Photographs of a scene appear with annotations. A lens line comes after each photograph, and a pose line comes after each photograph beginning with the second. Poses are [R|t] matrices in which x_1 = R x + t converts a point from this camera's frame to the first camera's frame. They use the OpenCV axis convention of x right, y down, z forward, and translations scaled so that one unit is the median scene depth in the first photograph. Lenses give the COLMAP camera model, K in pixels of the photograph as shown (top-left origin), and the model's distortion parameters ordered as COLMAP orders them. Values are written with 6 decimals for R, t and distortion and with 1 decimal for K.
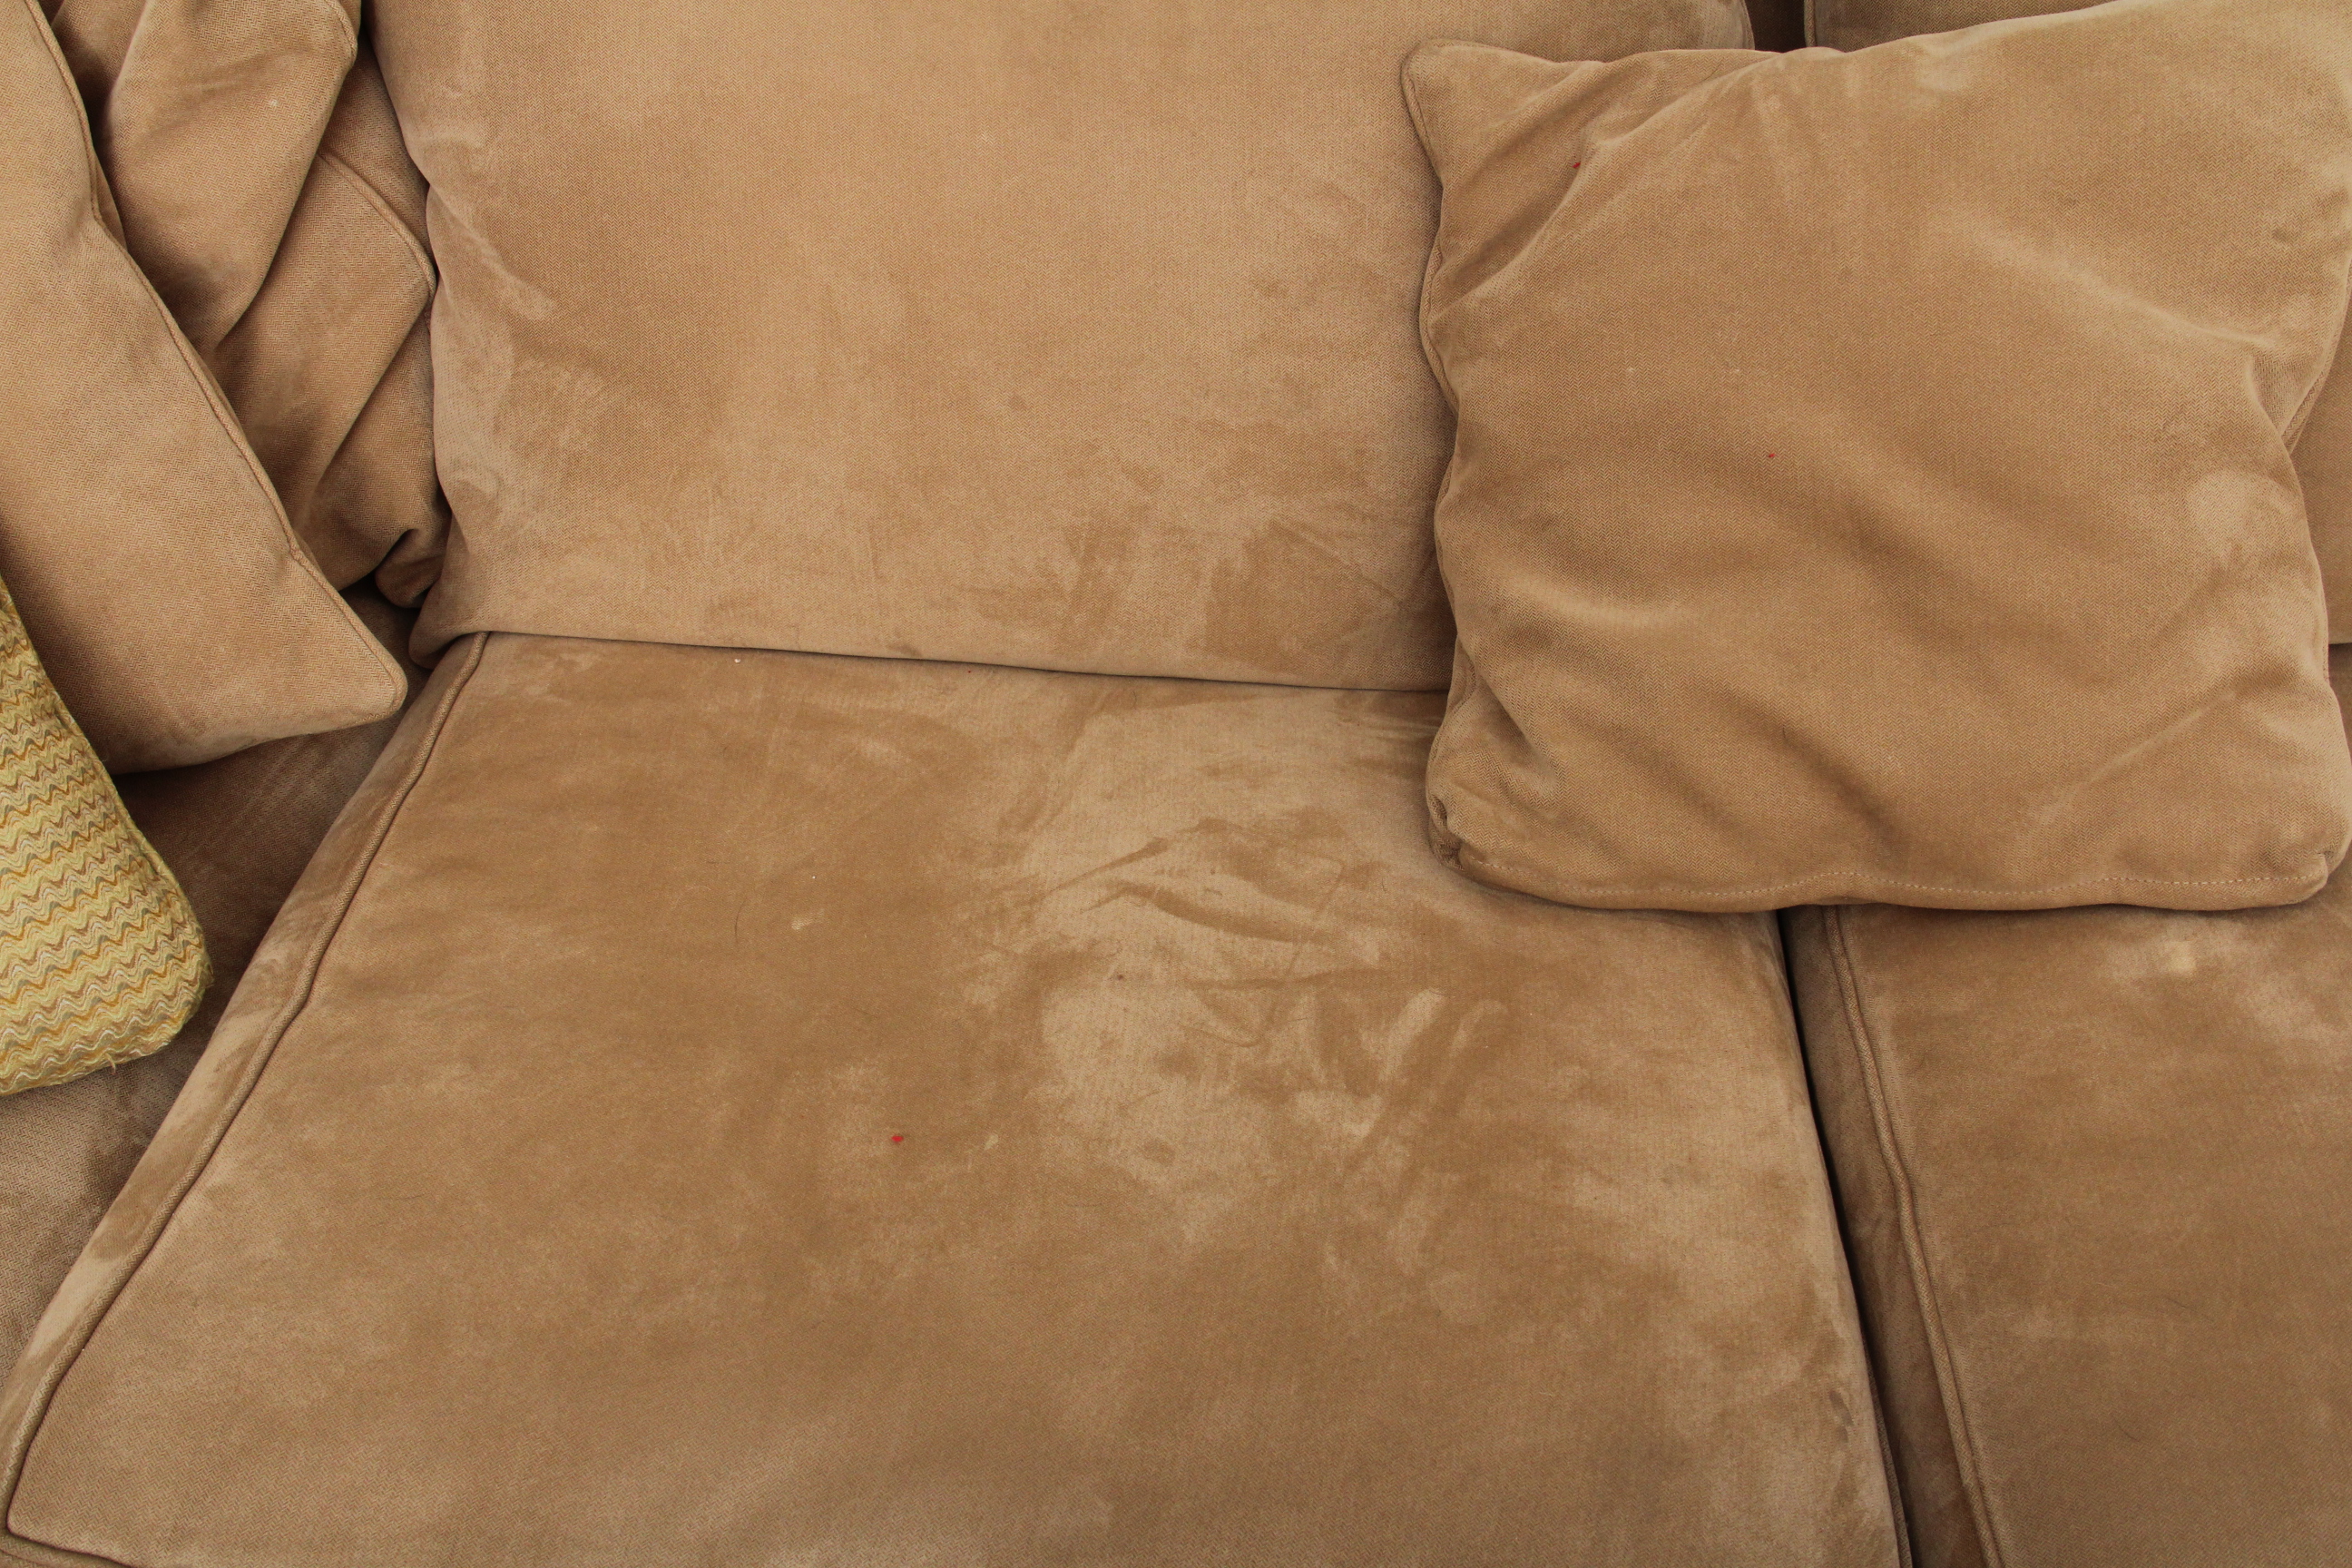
lens RADIAL K [[2636.8, 0, 1195.4], [0, 2636.8, 798.2], [0, 0, 1]] dist [0.024334, 0.000000]
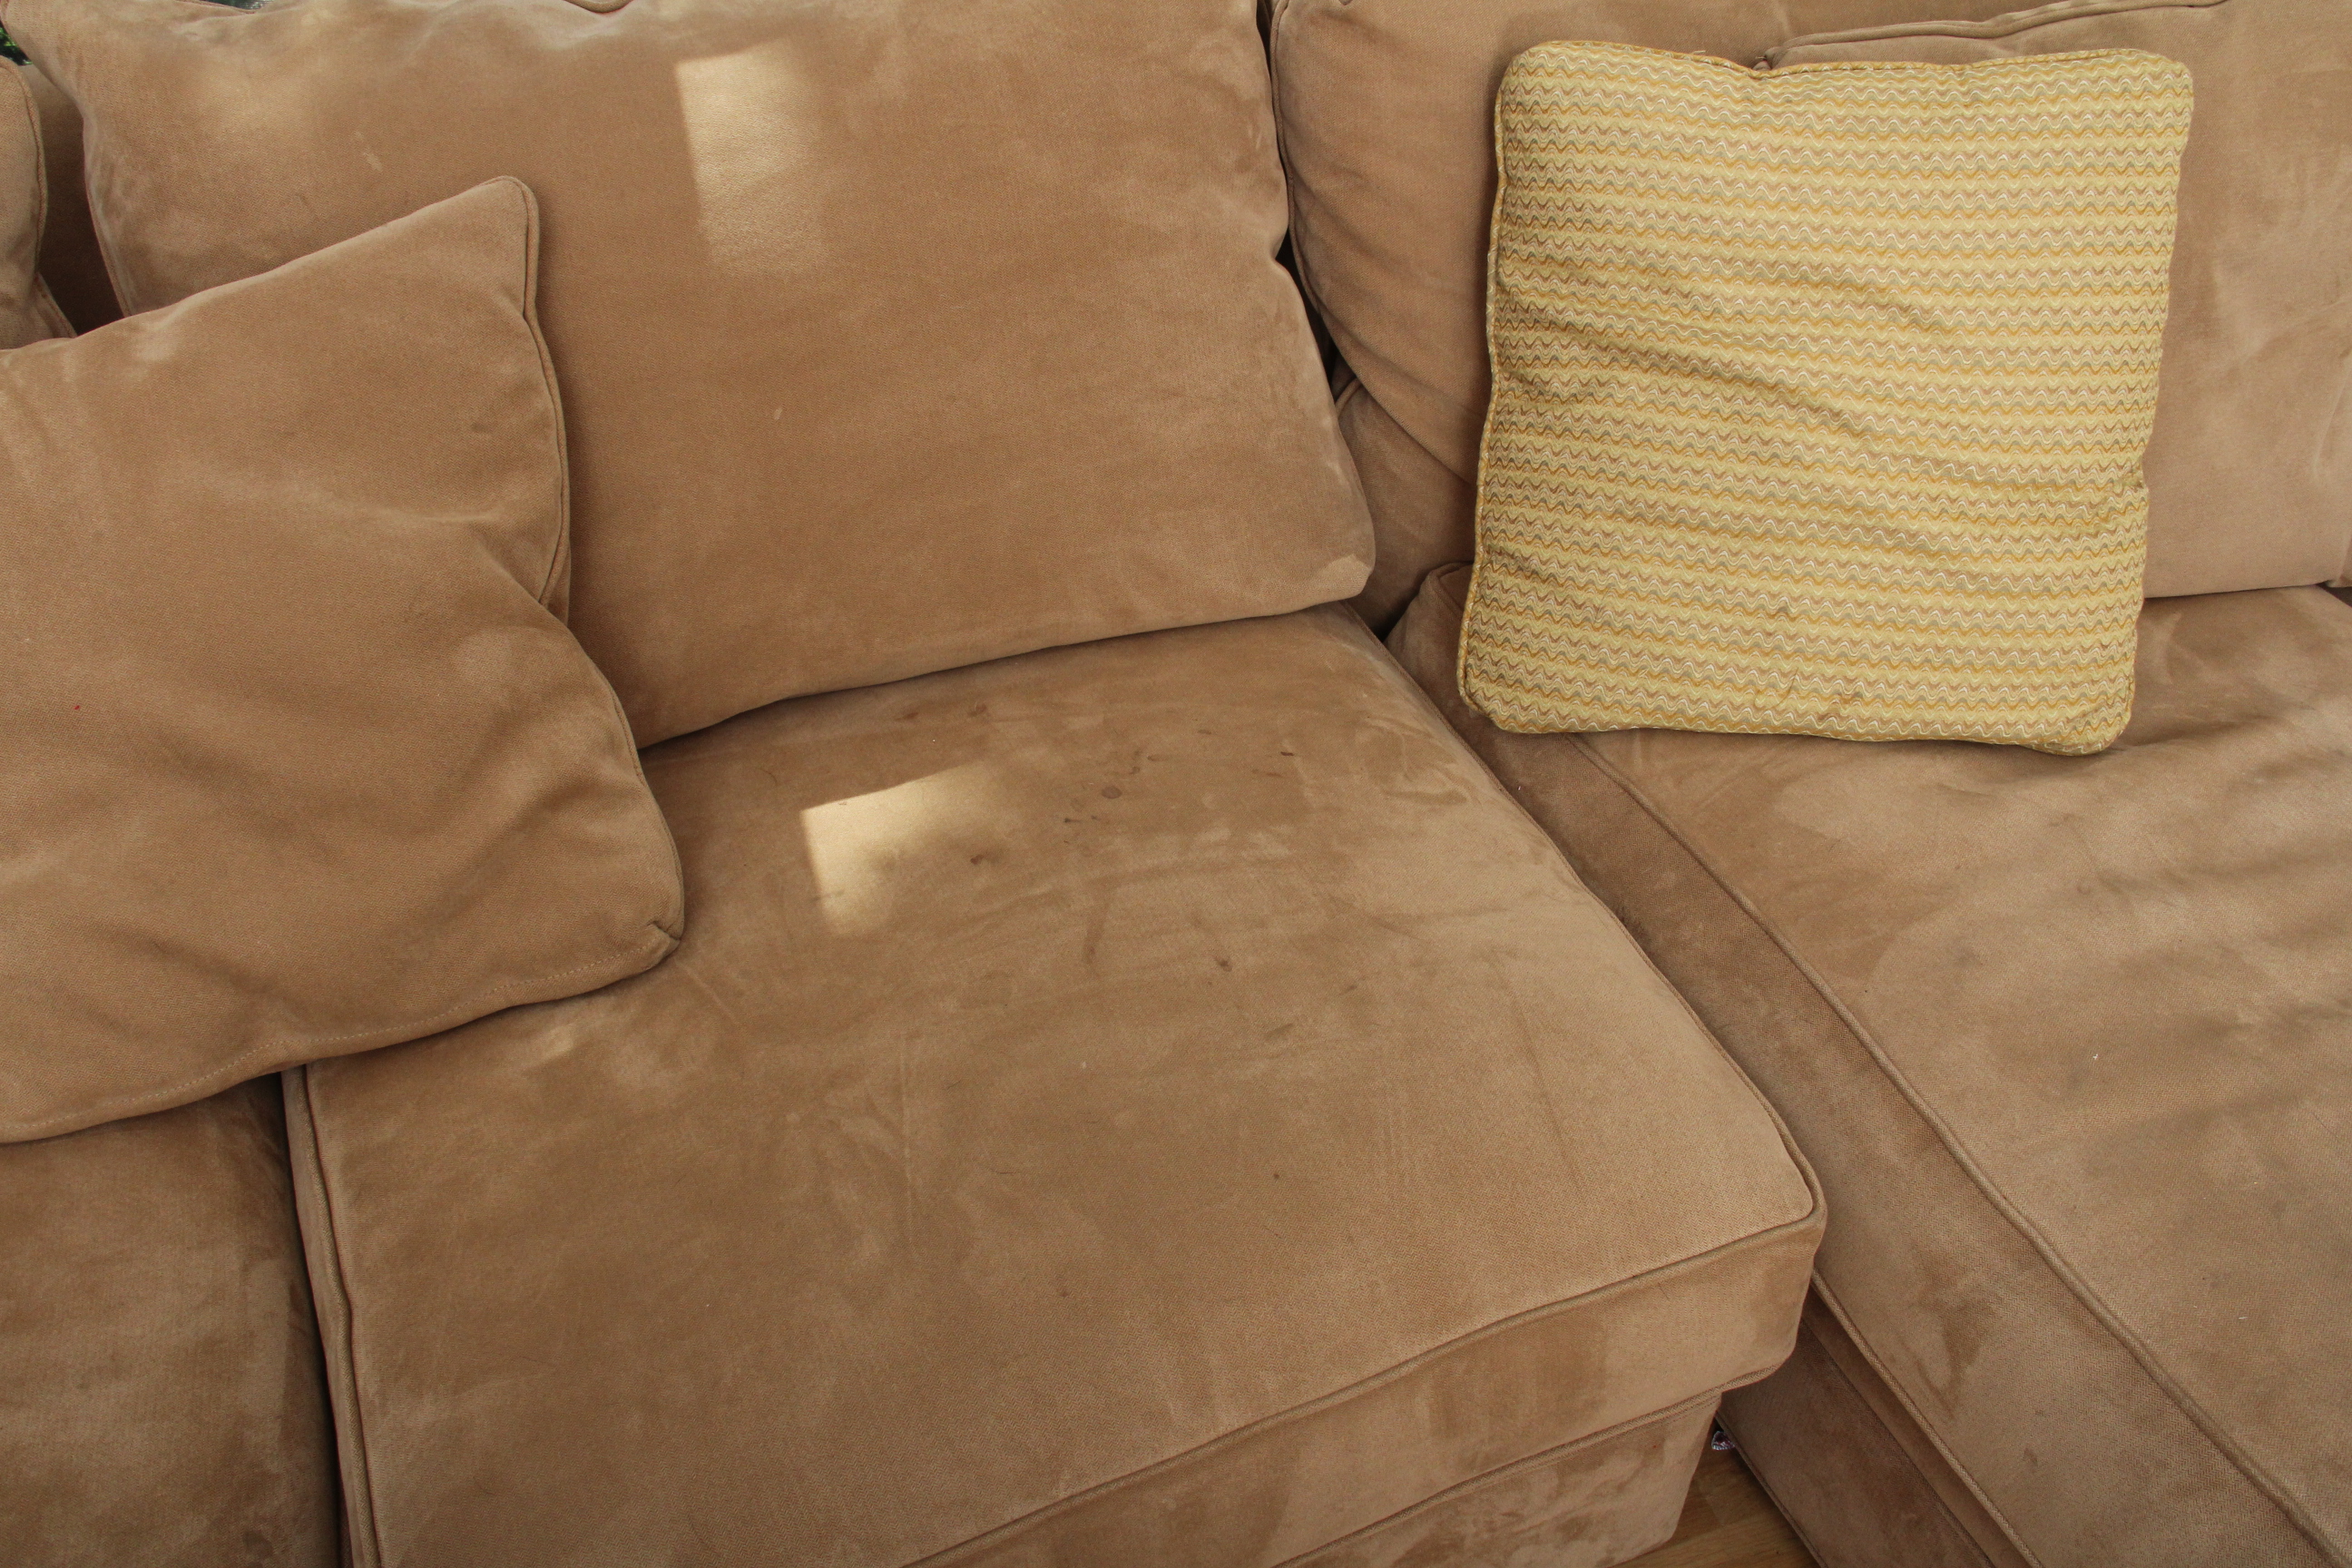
lens RADIAL K [[2177.7, 0, 1193.0], [0, 2177.7, 772.2], [0, 0, 1]] dist [-0.052463, 0.000000]
pose [[0.912736, -0.243792, 0.327840, 0.337055], [0.253605, 0.967218, 0.013192, 0.003718], [-0.320309, 0.071101, 0.944641, 0.000391]]
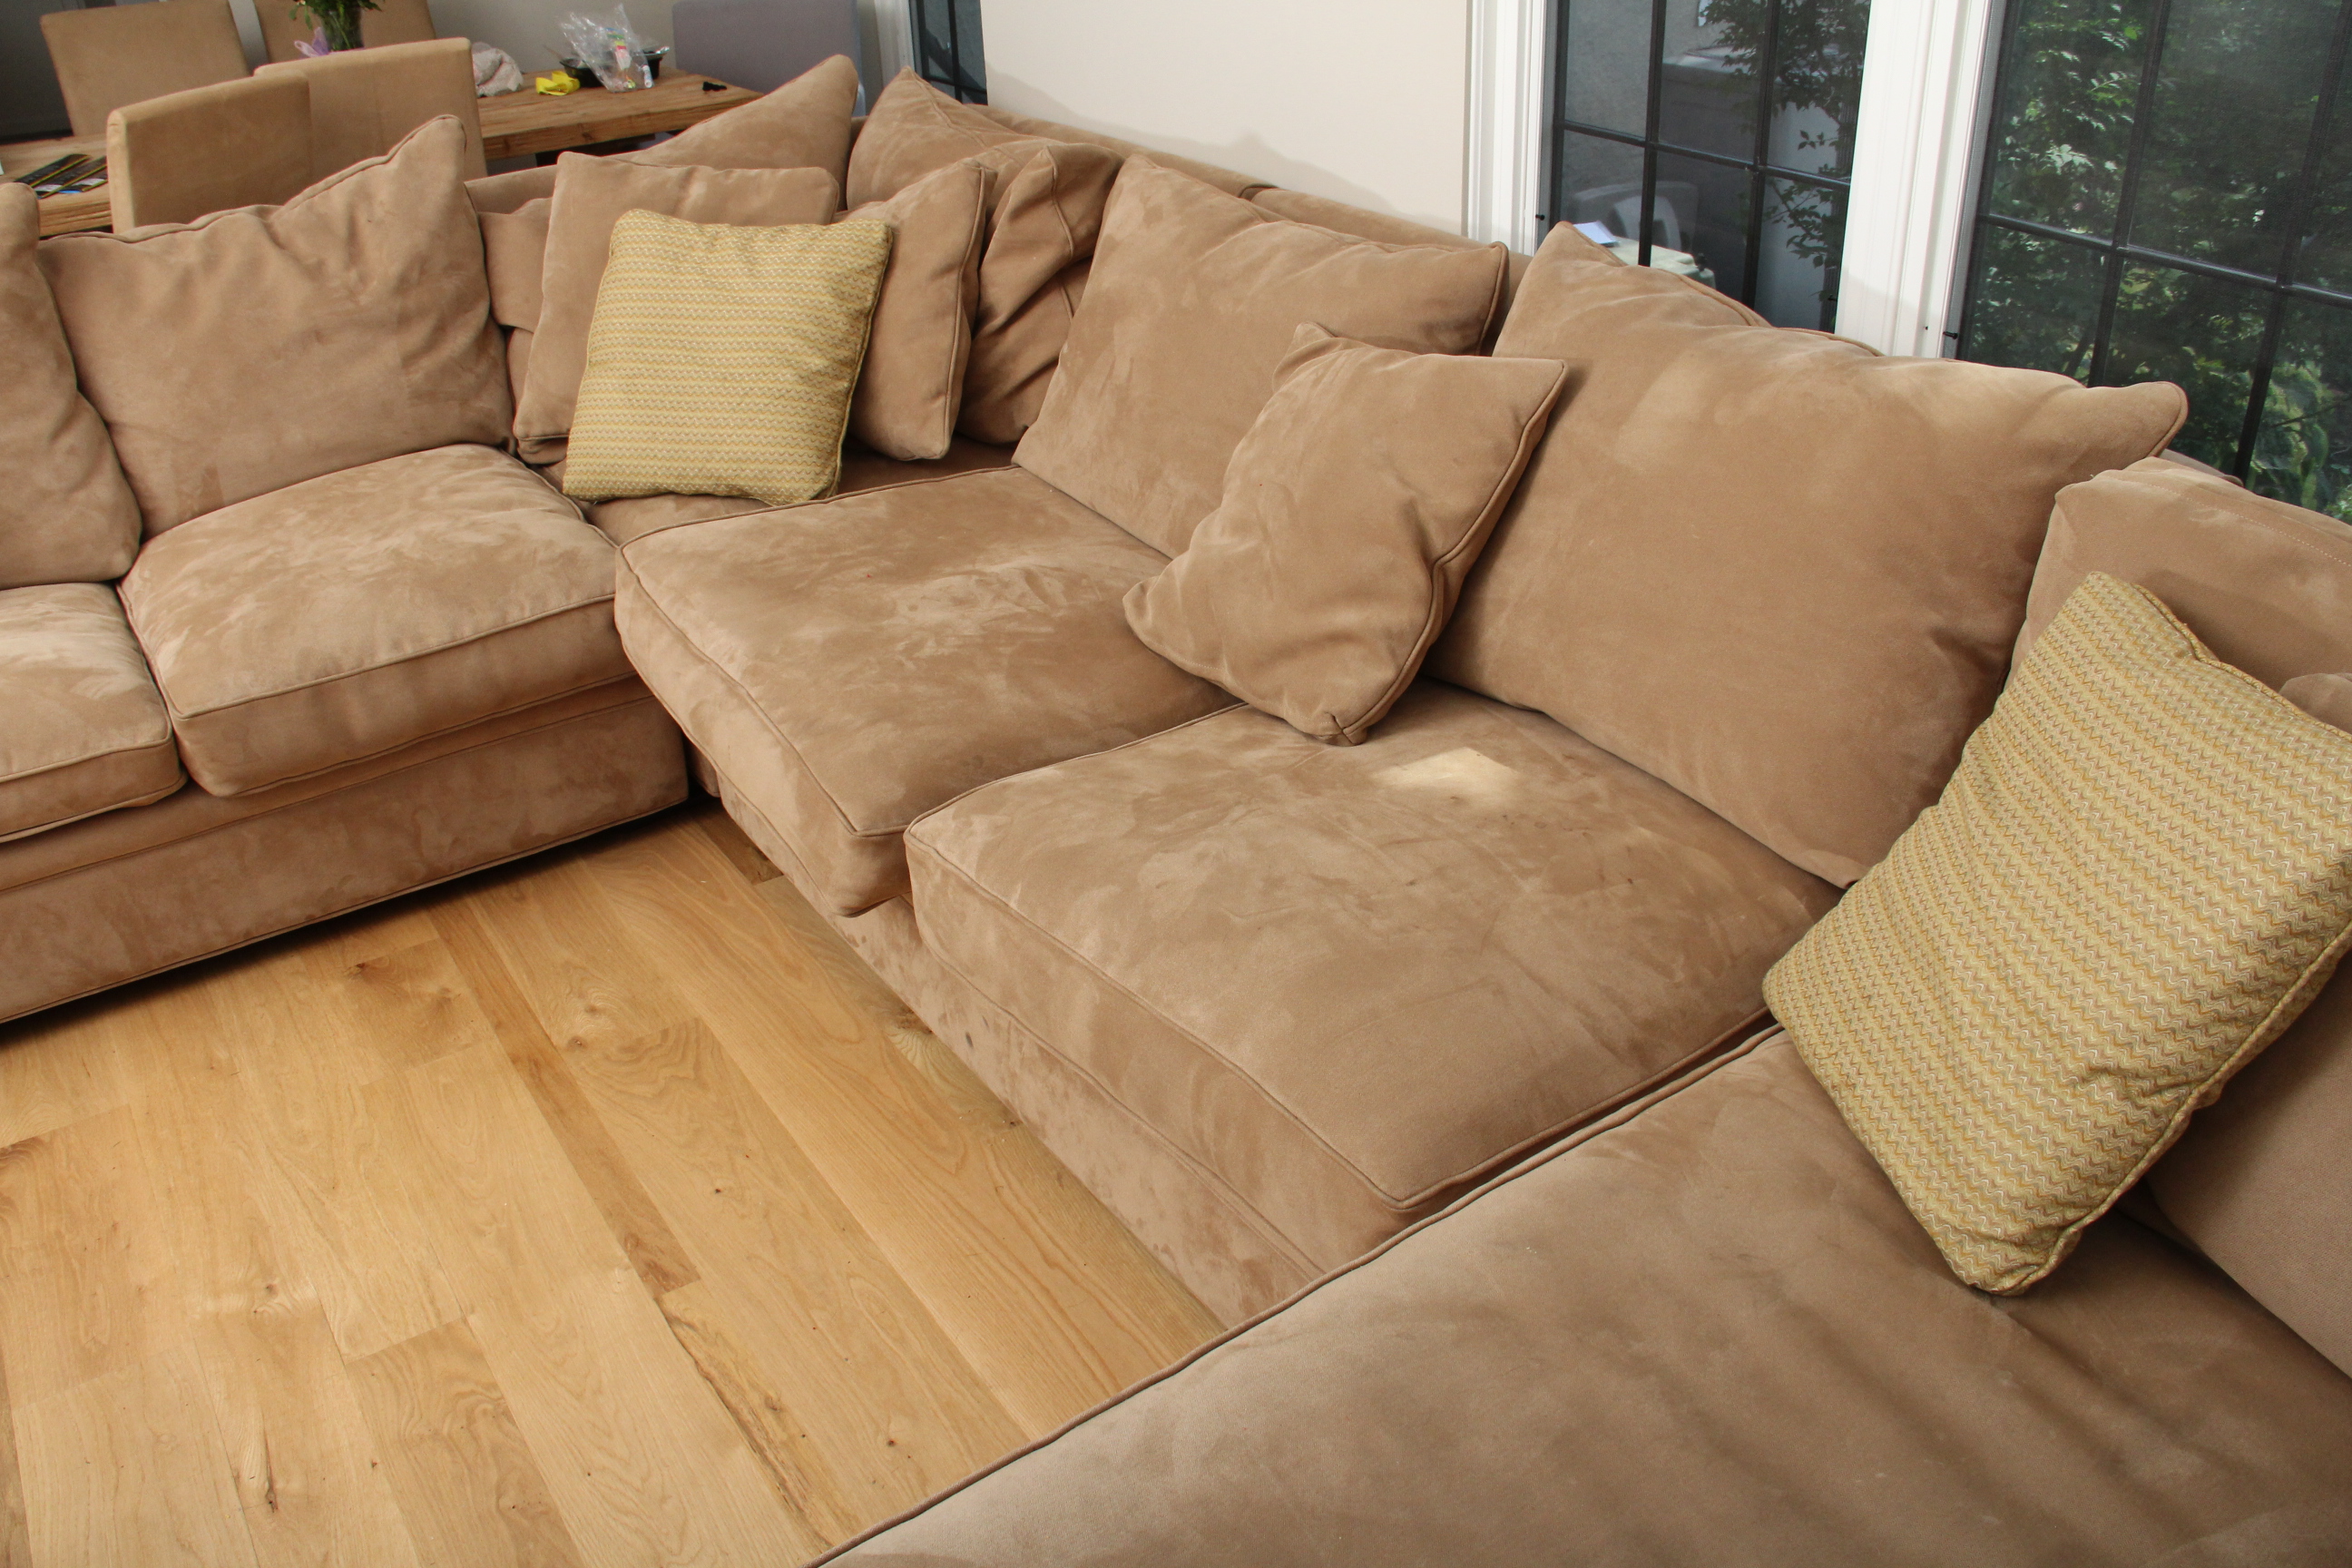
lens RADIAL K [[1995.5, 0, 1158.5], [0, 1995.5, 809.0], [0, 0, 1]] dist [-0.151518, 0.118066]
pose [[0.610718, 0.387632, -0.690482, 1.468669], [-0.499815, 0.865037, 0.043550, 0.085859], [0.614173, 0.318516, 0.722038, -0.237224]]
